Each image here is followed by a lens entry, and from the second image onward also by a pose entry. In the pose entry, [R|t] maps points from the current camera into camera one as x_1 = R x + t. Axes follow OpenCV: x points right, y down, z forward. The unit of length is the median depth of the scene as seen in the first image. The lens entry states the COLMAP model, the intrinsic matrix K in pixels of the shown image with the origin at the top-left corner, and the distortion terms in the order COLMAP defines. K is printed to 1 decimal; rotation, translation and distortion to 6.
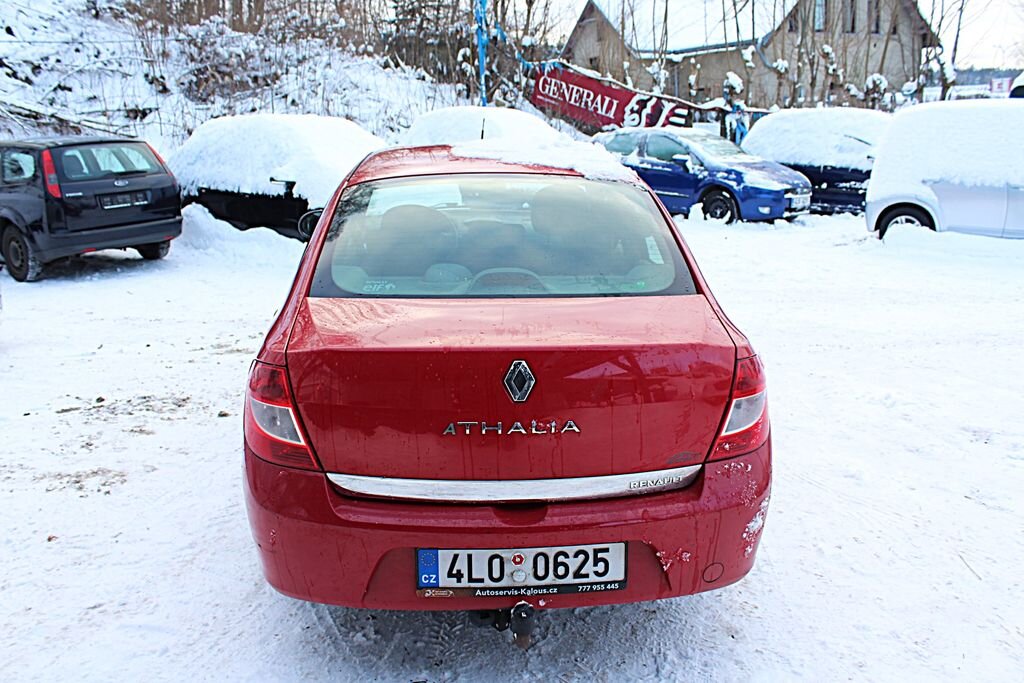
lens RADIAL K [[839.3, 0, 512.0], [0, 839.3, 341.5], [0, 0, 1]] dist [-0.165636, 0.142448]
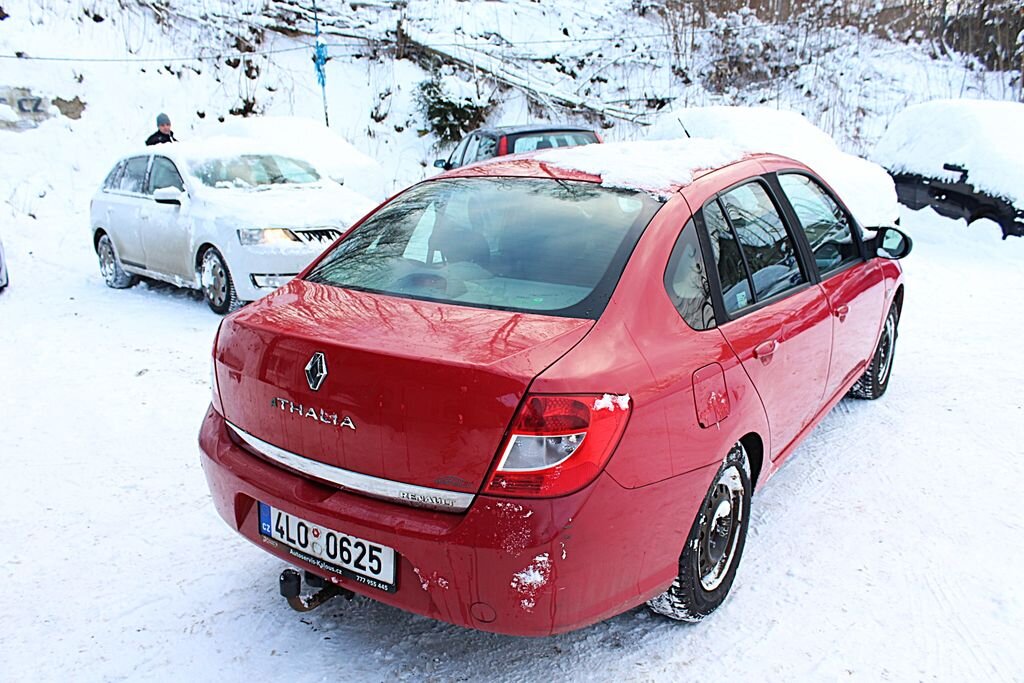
lens RADIAL K [[839.3, 0, 512.0], [0, 839.3, 341.5], [0, 0, 1]] dist [-0.165636, 0.142448]
pose [[0.791914, 0.145232, -0.593110, 0.074525], [-0.137695, 0.988760, 0.058264, -0.007918], [0.594905, 0.035528, 0.803010, 0.024132]]
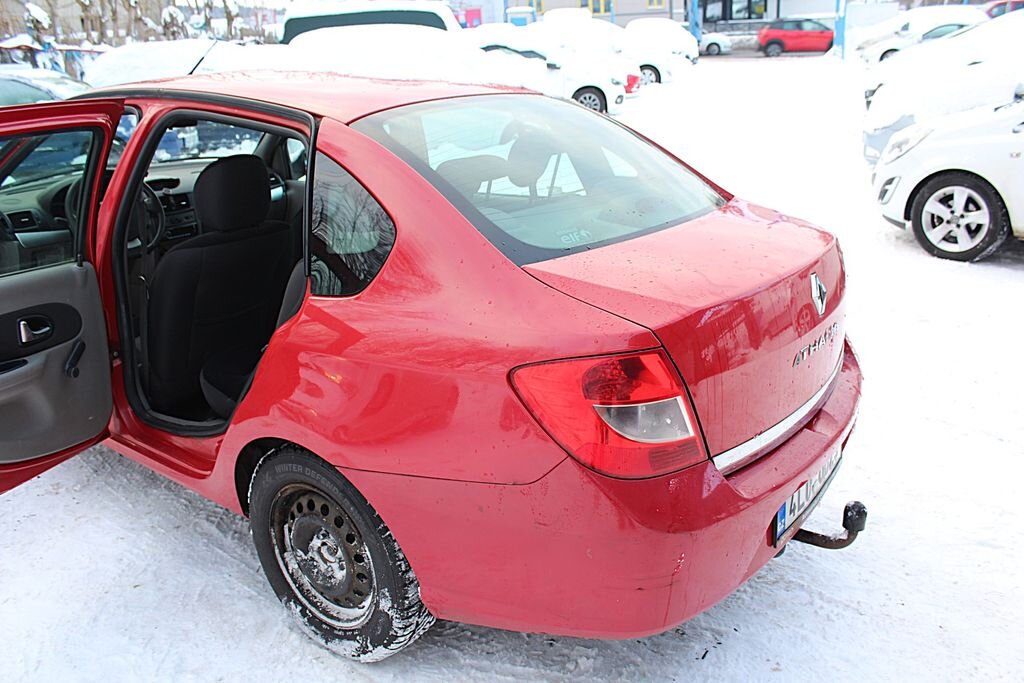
lens RADIAL K [[839.3, 0, 512.0], [0, 839.3, 341.5], [0, 0, 1]] dist [-0.165636, 0.142448]
pose [[0.647926, -0.253631, 0.718236, -0.086846], [0.201643, 0.966407, 0.159365, -0.010540], [-0.734528, 0.041571, 0.677304, 0.050427]]
